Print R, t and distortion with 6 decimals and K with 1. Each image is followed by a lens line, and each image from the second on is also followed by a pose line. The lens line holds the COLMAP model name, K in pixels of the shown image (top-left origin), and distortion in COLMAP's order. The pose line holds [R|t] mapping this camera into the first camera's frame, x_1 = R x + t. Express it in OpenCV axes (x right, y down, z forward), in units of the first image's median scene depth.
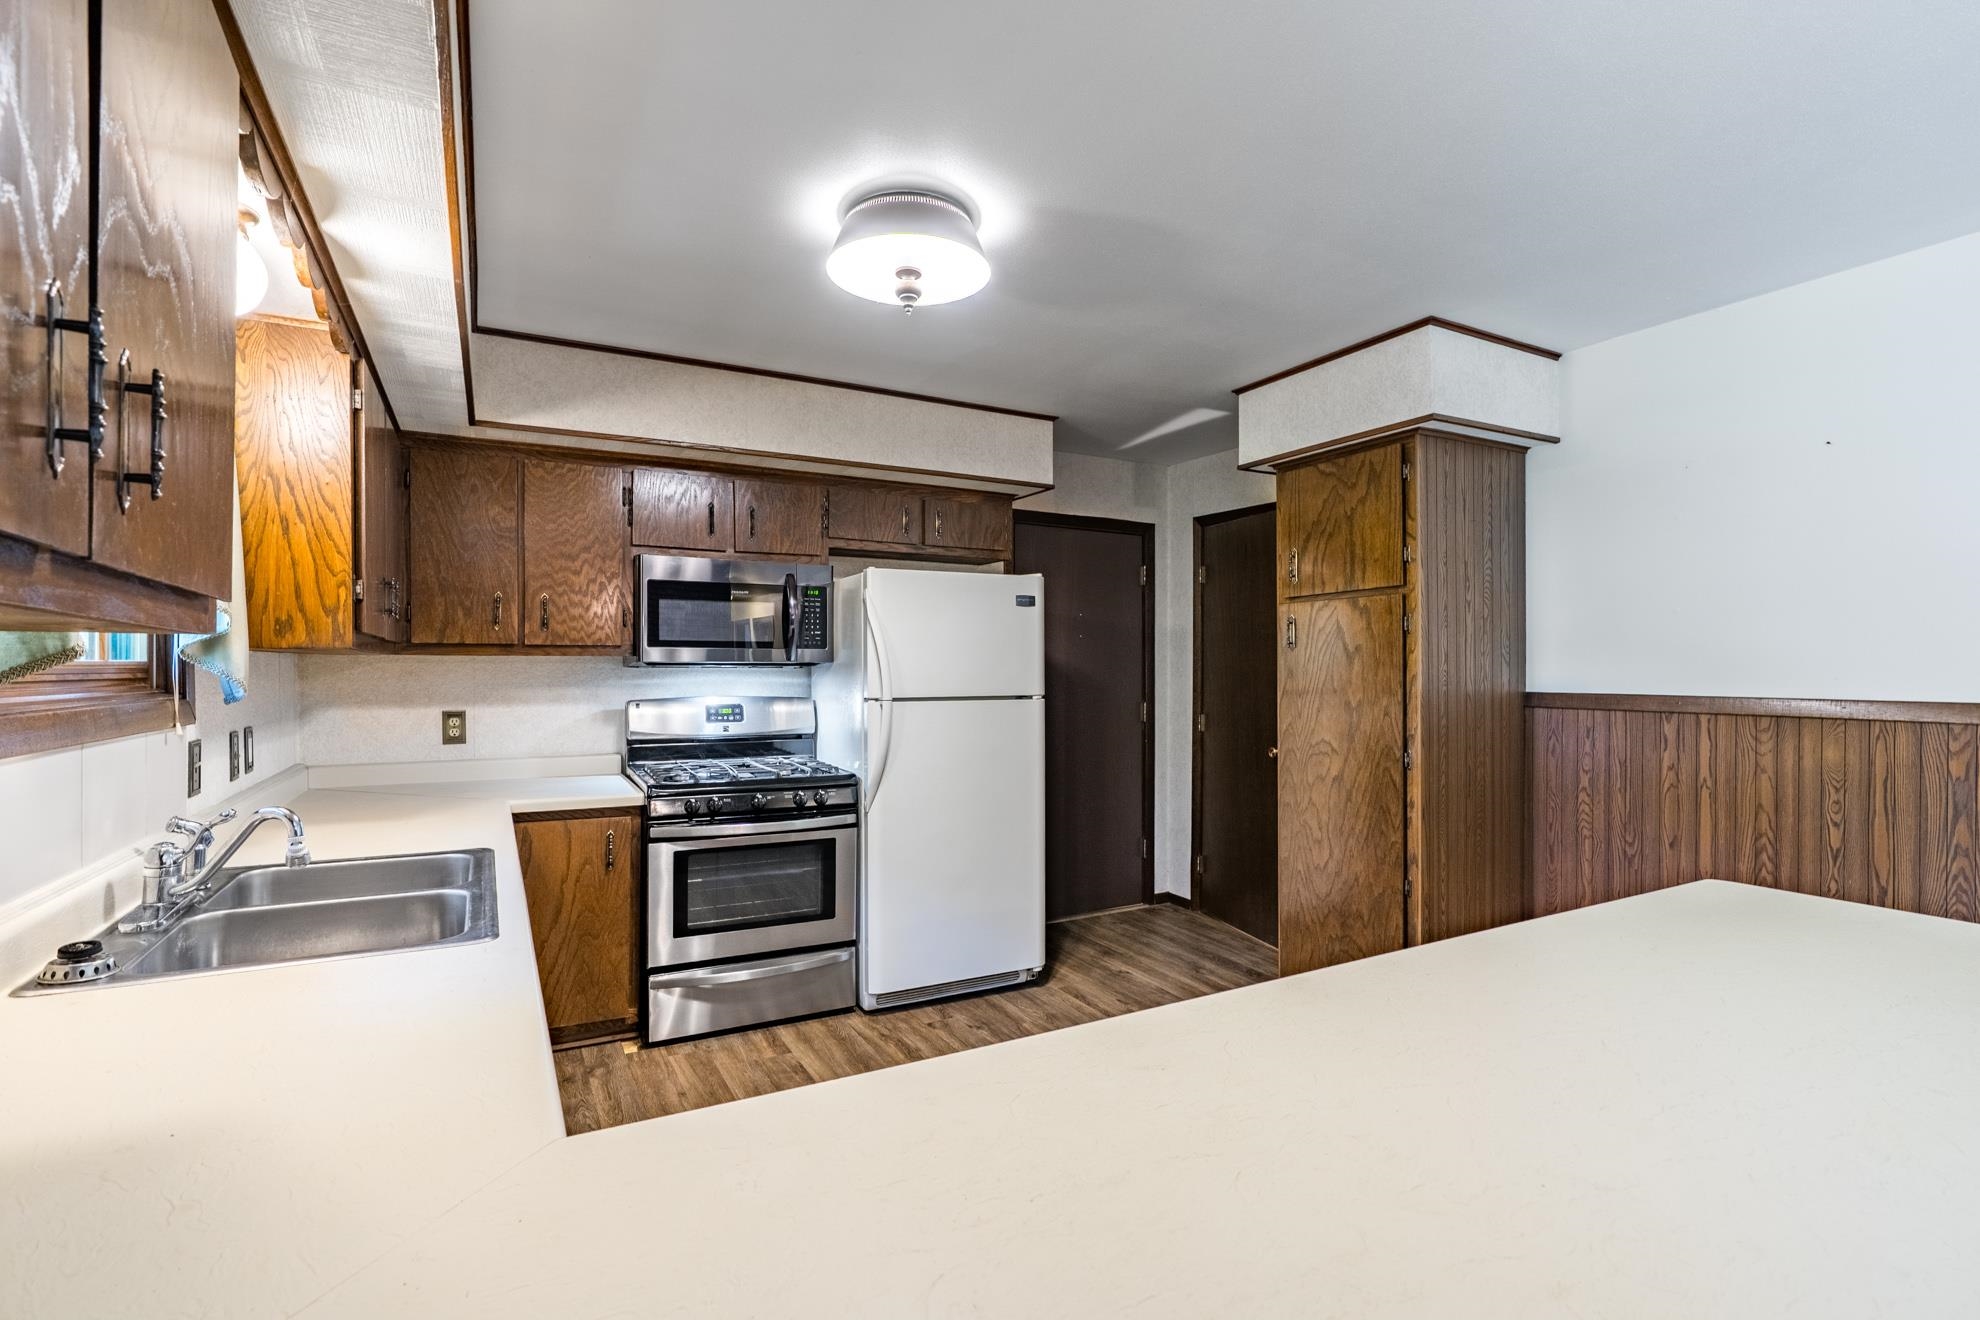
lens RADIAL K [[907.6, 0, 988.7], [0, 907.6, 680.9], [0, 0, 1]] dist [-0.001408, 0.000024]
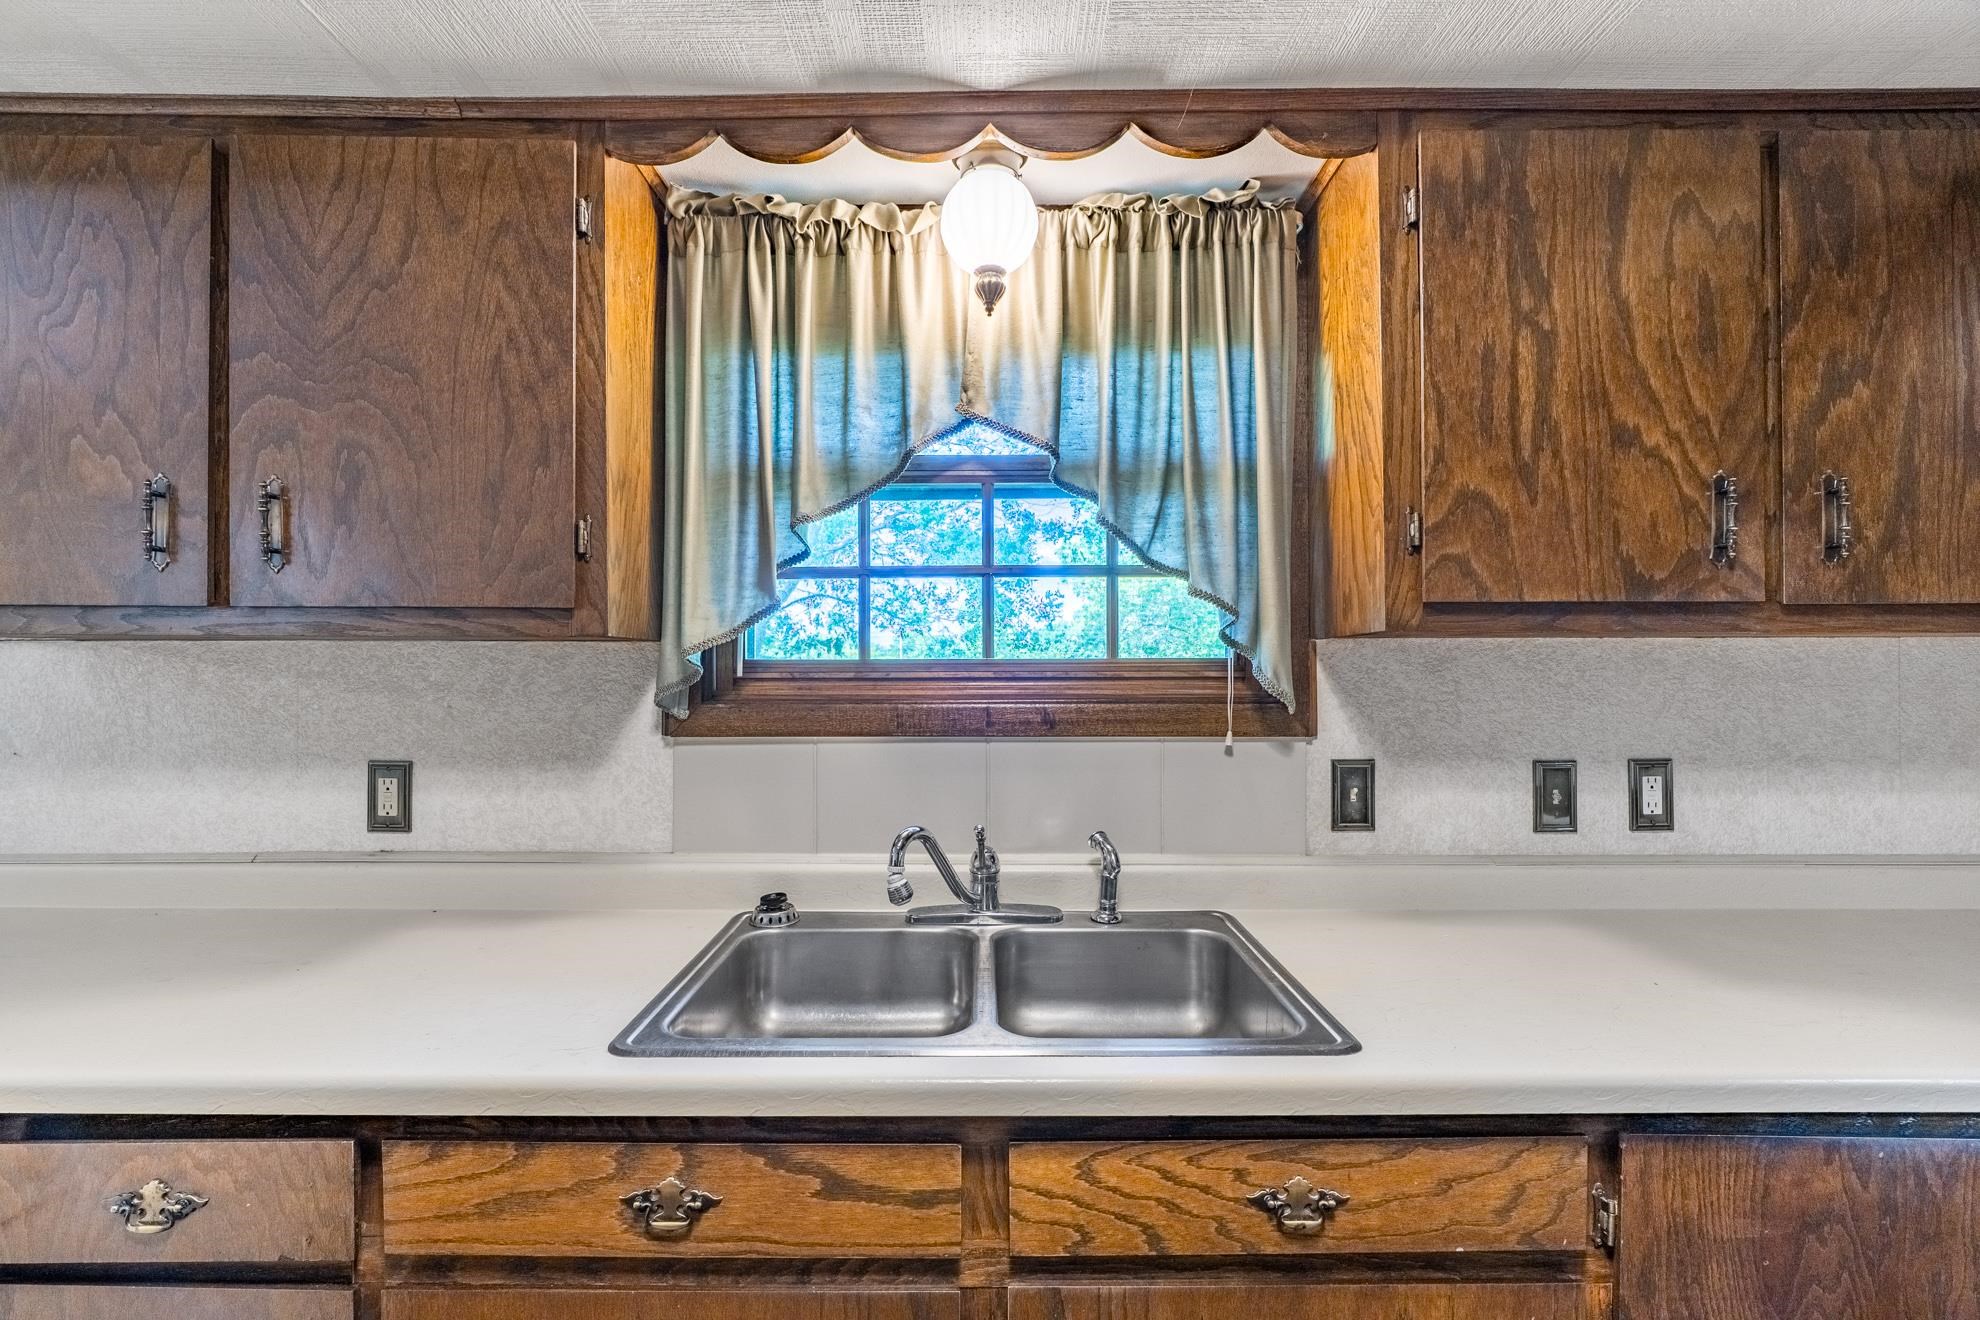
lens RADIAL K [[862.3, 0, 1018.1], [0, 862.3, 670.0], [0, 0, 1]] dist [-0.007978, 0.000410]
pose [[-0.473122, -0.000677, -0.880997, -0.046972], [-0.012567, 0.999903, 0.005981, -0.006413], [0.880907, 0.013901, -0.473085, 0.662945]]
